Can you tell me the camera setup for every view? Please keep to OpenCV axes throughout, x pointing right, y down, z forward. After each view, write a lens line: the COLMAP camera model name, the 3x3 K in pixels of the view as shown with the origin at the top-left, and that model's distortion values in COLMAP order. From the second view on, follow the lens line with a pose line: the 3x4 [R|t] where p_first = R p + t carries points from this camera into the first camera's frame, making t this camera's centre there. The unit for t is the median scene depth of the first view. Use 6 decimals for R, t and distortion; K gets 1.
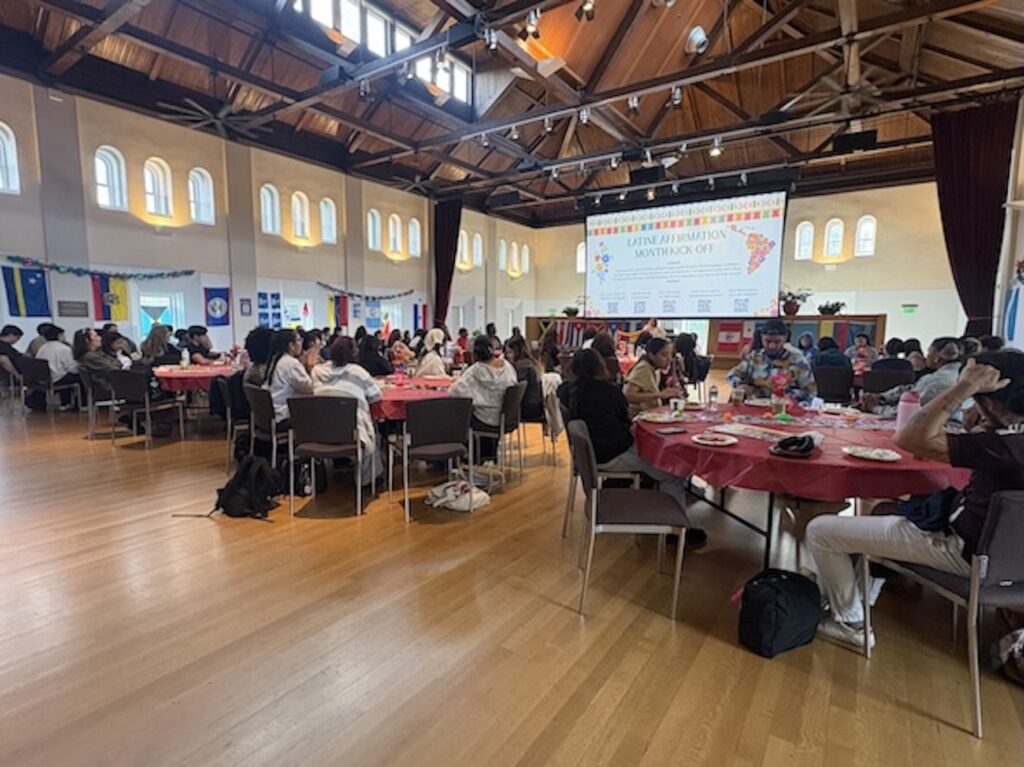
lens RADIAL K [[514.1, 0, 510.3], [0, 514.1, 382.7], [0, 0, 1]] dist [-0.003342, -0.000565]
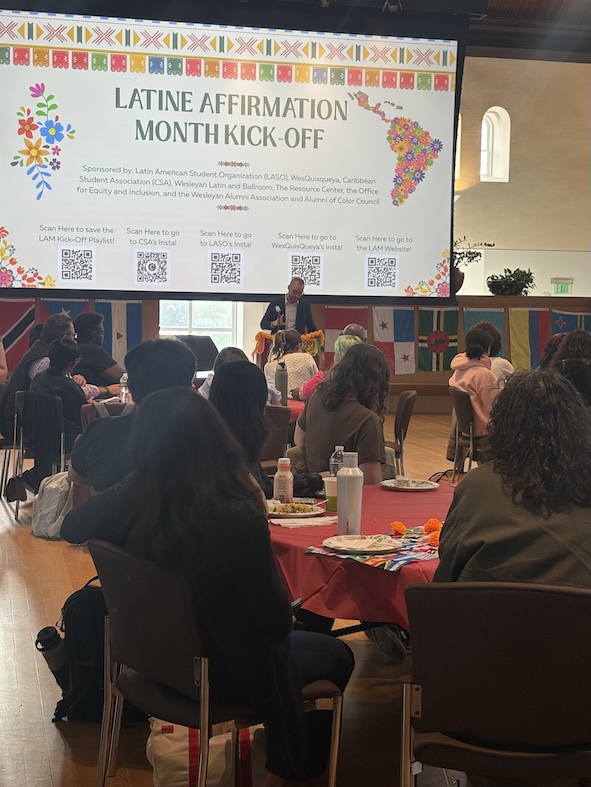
lens RADIAL K [[1293.4, 0, 295.5], [0, 1293.4, 394.2], [0, 0, 1]] dist [0.134915, 0.000000]
pose [[0.670496, -0.037800, 0.740949, -0.455774], [0.070586, 0.997421, -0.012991, -0.031461], [-0.738547, 0.061011, 0.671435, 0.282722]]
